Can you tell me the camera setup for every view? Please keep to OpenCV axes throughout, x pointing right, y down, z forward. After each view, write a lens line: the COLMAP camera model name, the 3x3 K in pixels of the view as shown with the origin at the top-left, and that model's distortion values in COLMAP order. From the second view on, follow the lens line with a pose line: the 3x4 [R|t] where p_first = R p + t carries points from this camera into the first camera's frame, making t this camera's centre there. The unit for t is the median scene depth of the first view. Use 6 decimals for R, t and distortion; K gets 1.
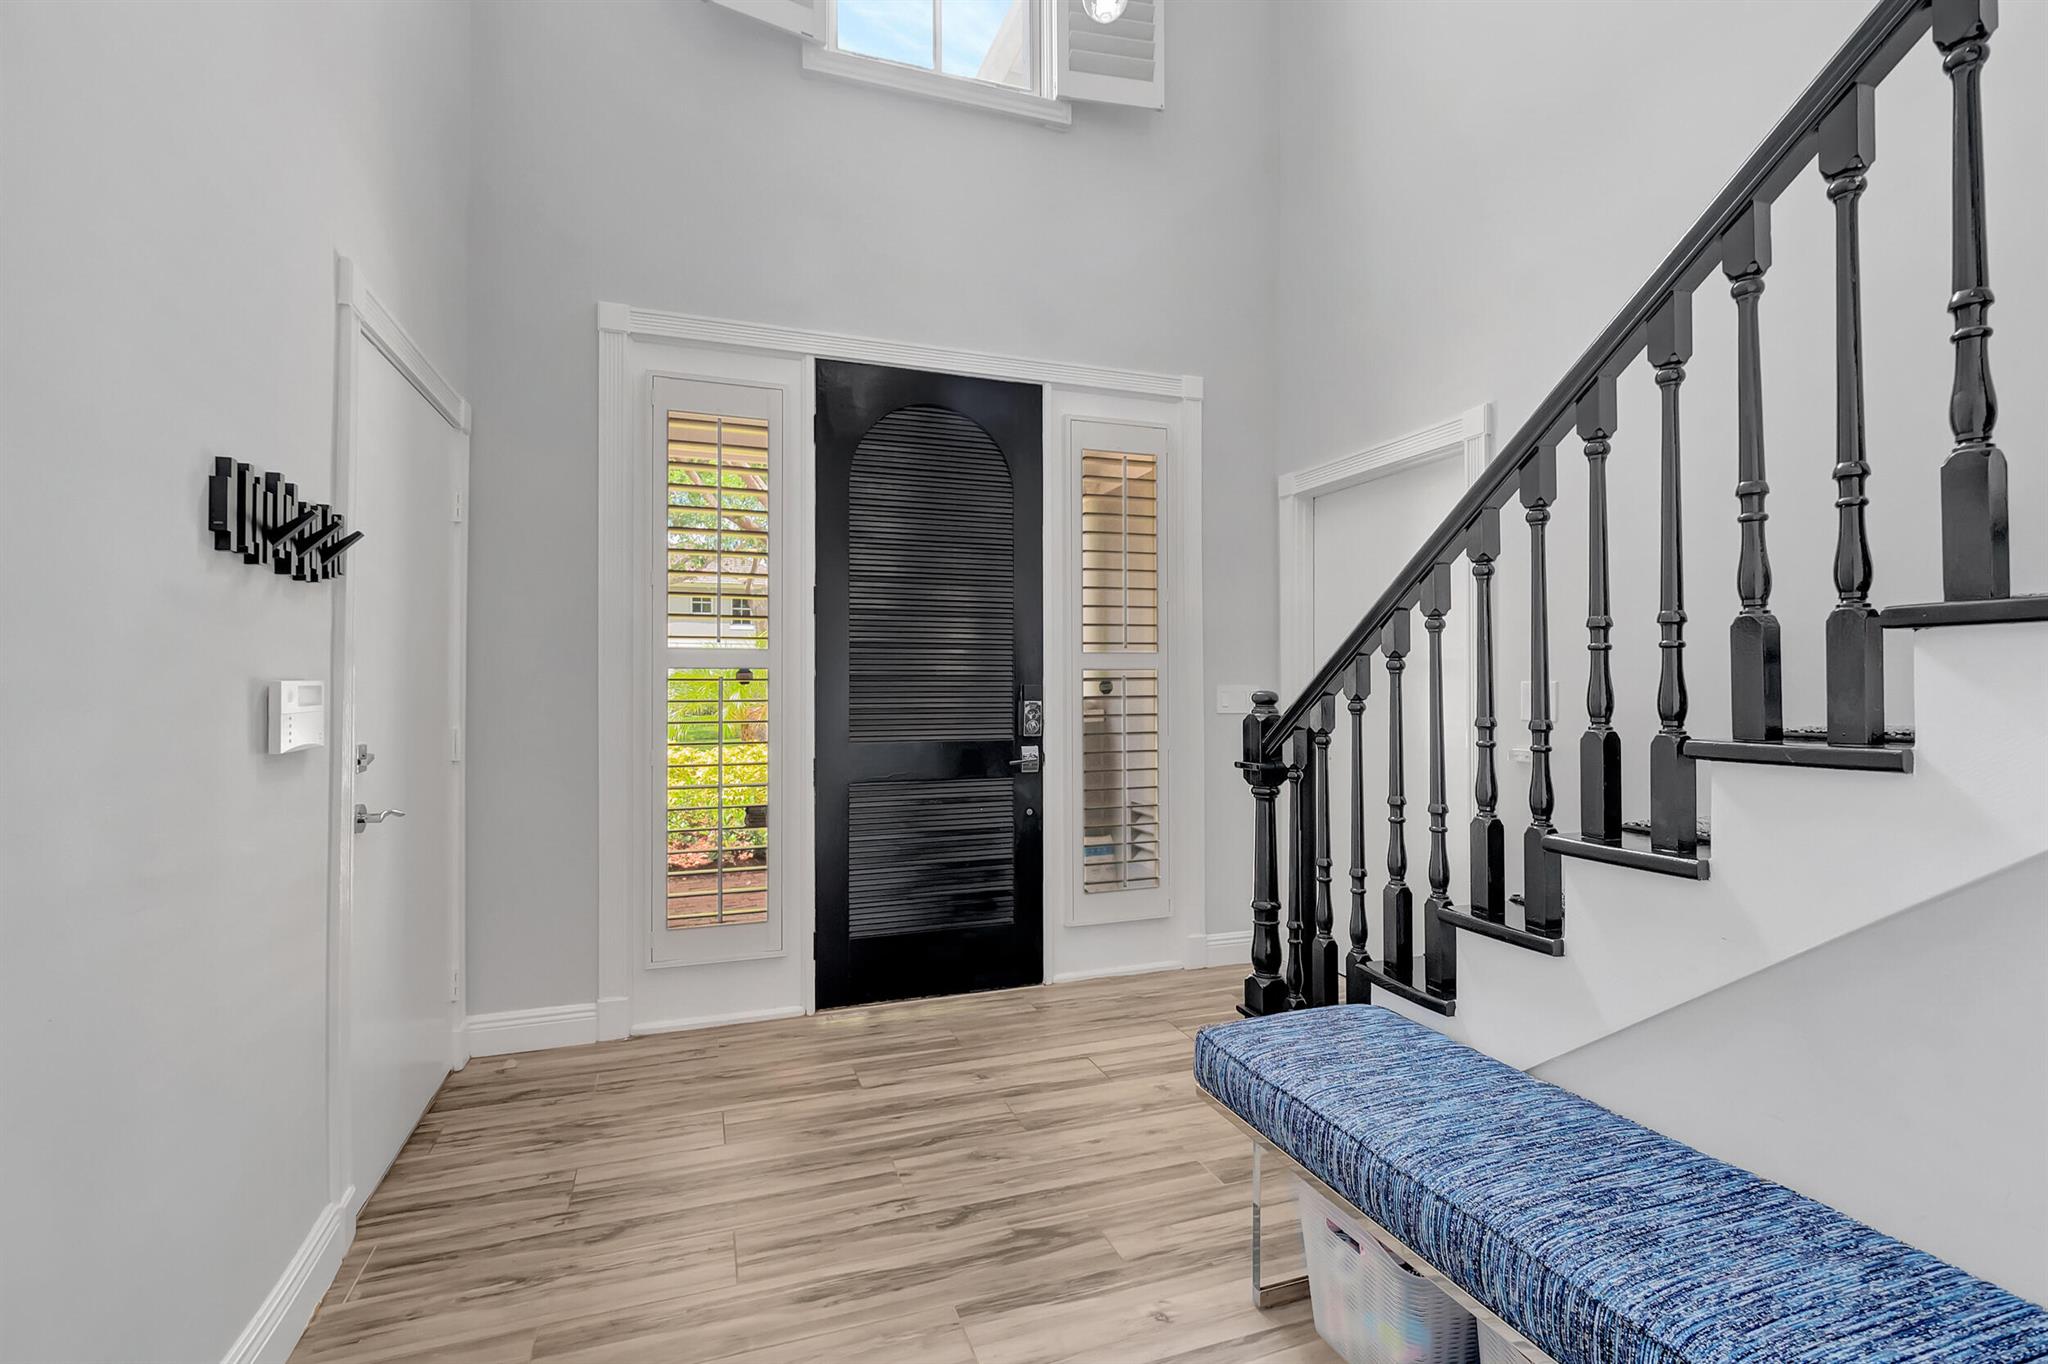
lens RADIAL K [[909.4, 0, 1020.9], [0, 909.4, 677.8], [0, 0, 1]] dist [-0.000079, 0.000103]
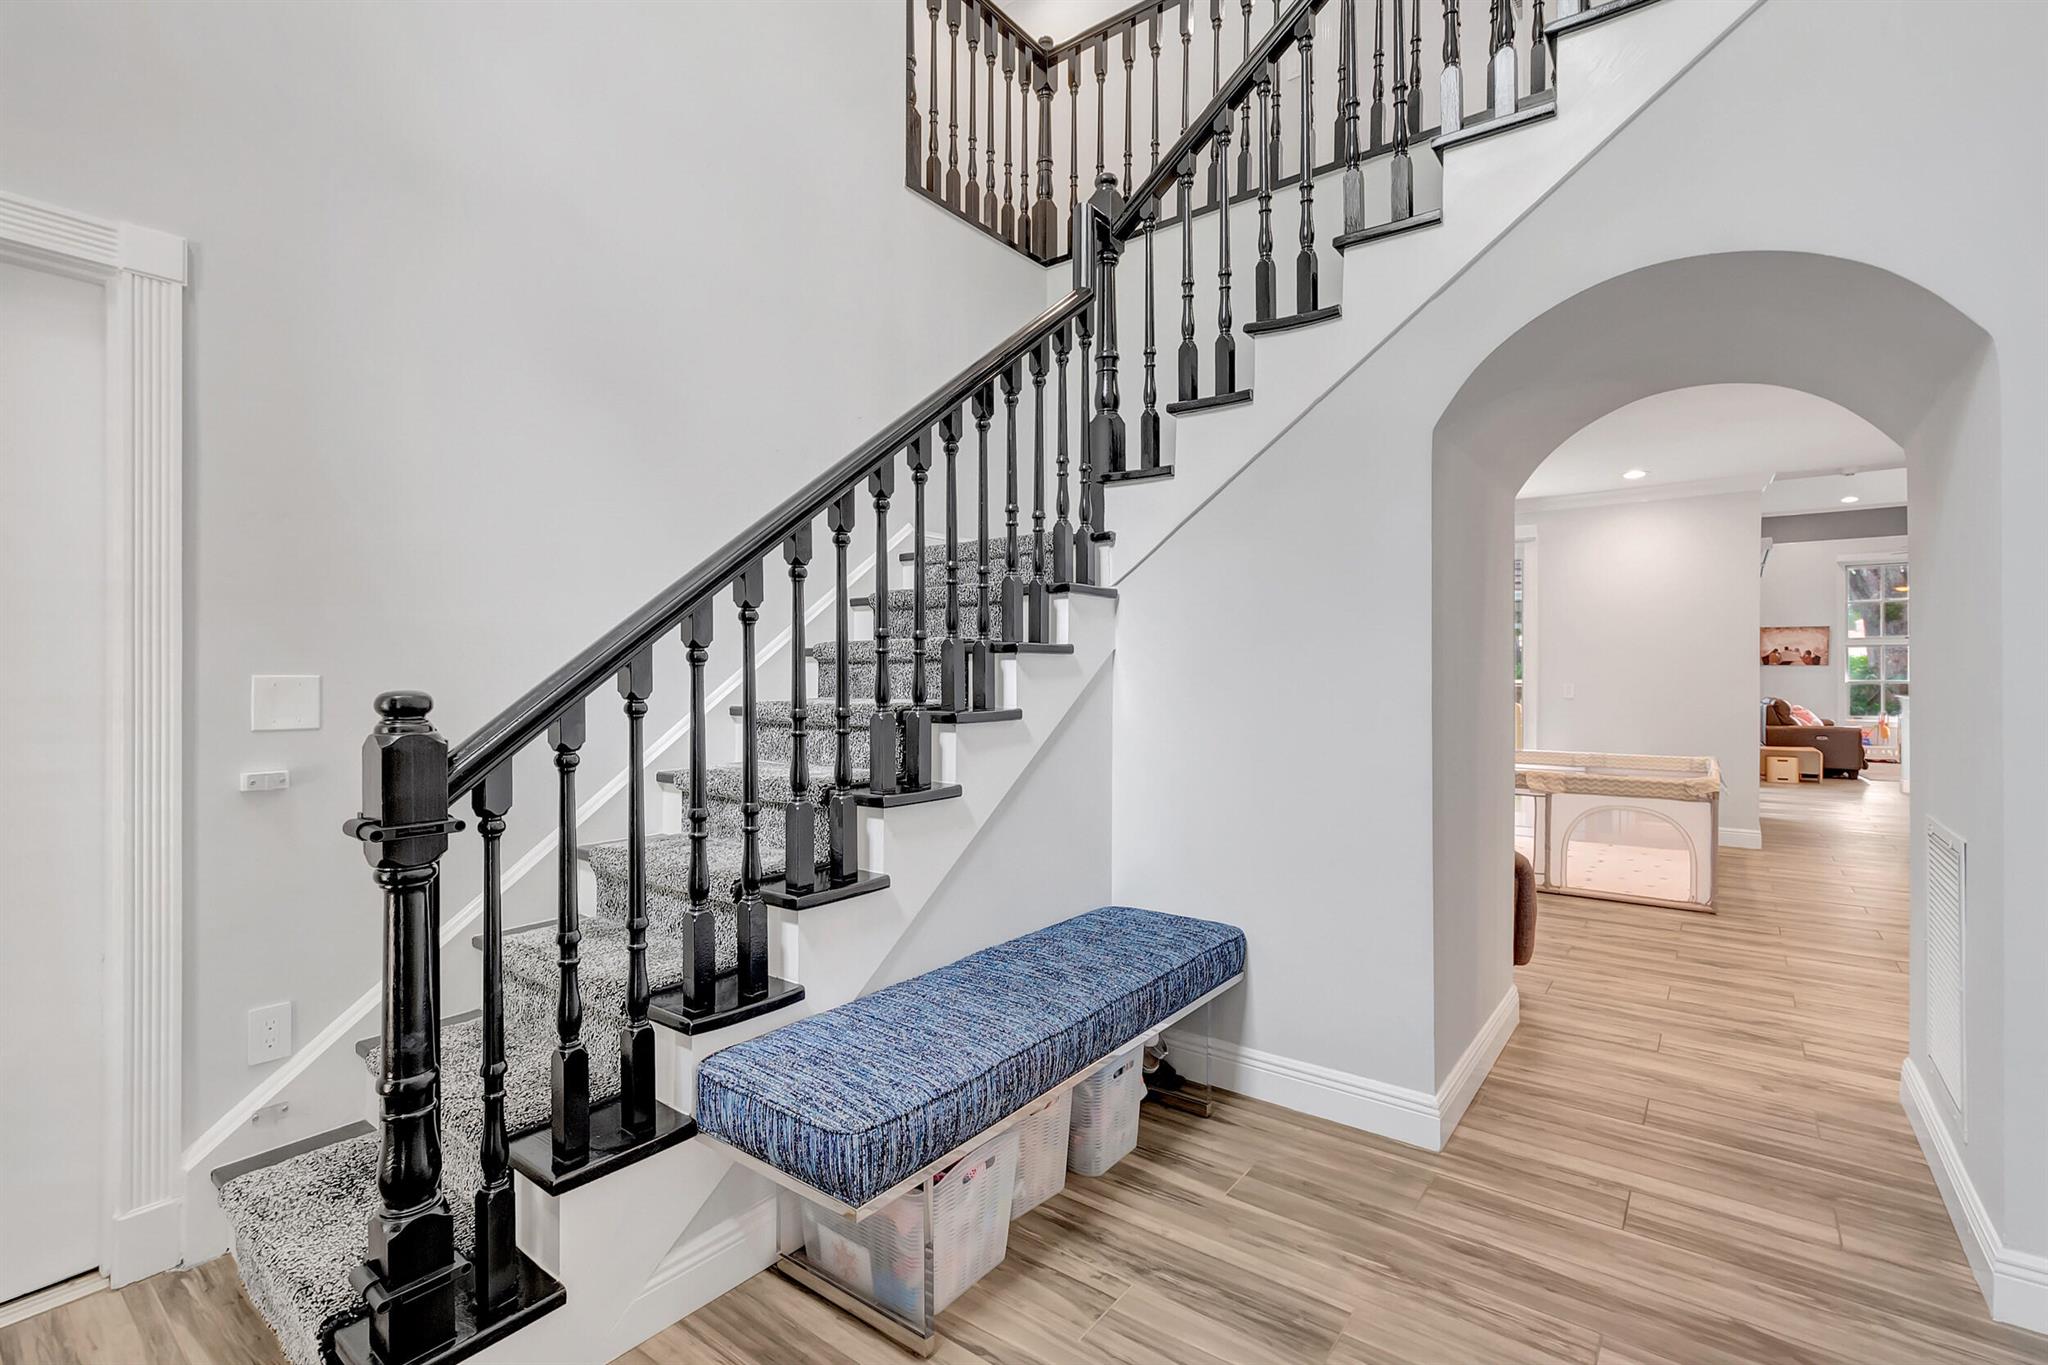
lens RADIAL K [[926.8, 0, 1019.6], [0, 926.8, 669.1], [0, 0, 1]] dist [0.001591, 0.000171]
pose [[-0.536345, 0.004750, 0.843986, -0.673419], [-0.008333, 0.999906, -0.010923, 0.006296], [-0.843958, -0.012891, -0.536254, 1.651718]]
